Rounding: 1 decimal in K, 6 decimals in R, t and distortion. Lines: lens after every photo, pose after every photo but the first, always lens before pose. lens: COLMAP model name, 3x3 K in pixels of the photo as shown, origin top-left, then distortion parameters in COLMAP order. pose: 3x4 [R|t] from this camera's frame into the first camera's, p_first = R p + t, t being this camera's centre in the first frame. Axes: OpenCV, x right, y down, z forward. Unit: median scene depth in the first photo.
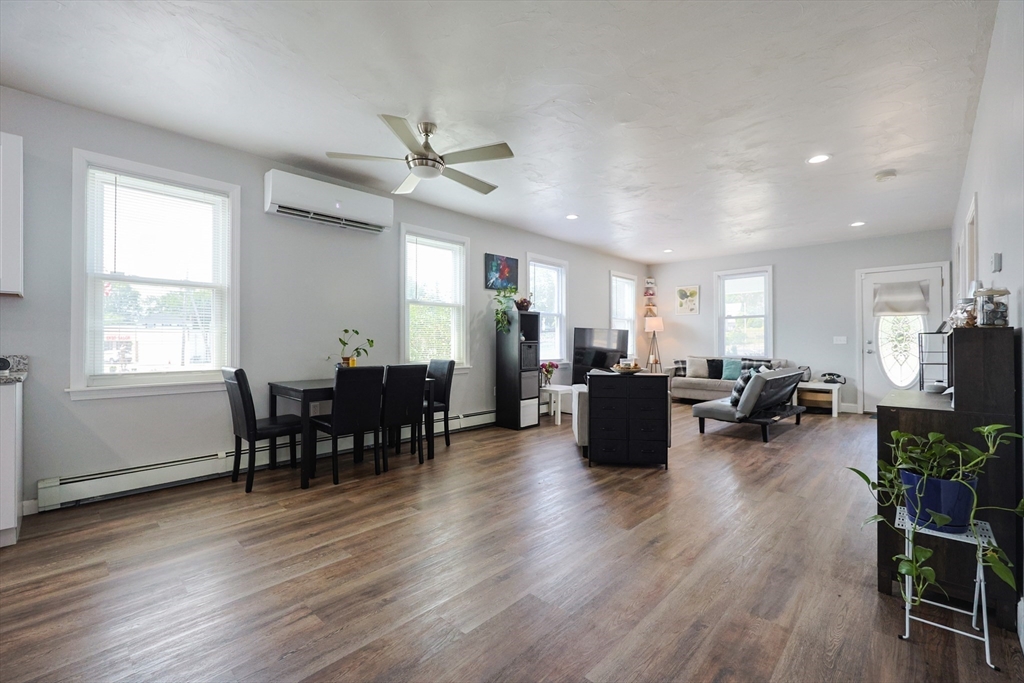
lens RADIAL K [[435.7, 0, 516.6], [0, 435.7, 341.5], [0, 0, 1]] dist [-0.003313, -0.000137]
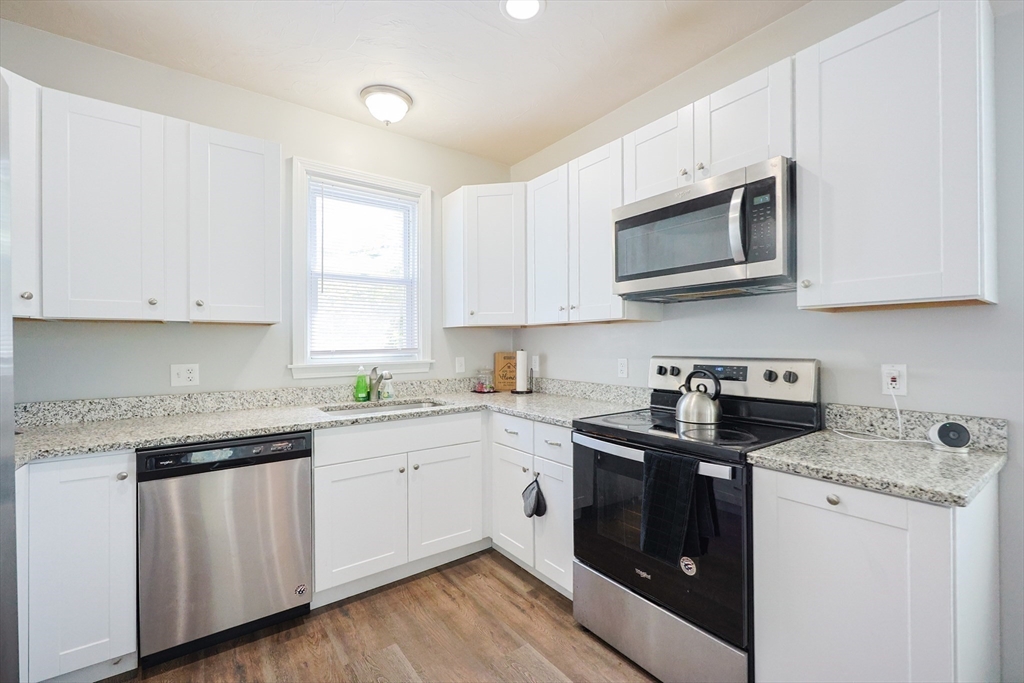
lens RADIAL K [[447.8, 0, 524.7], [0, 447.8, 344.4], [0, 0, 1]] dist [-0.000281, -0.000216]
pose [[-0.168091, 0.003973, -0.985764, -0.241502], [0.009248, 0.999954, 0.002454, -0.026912], [0.985728, -0.008704, -0.168120, 0.246571]]
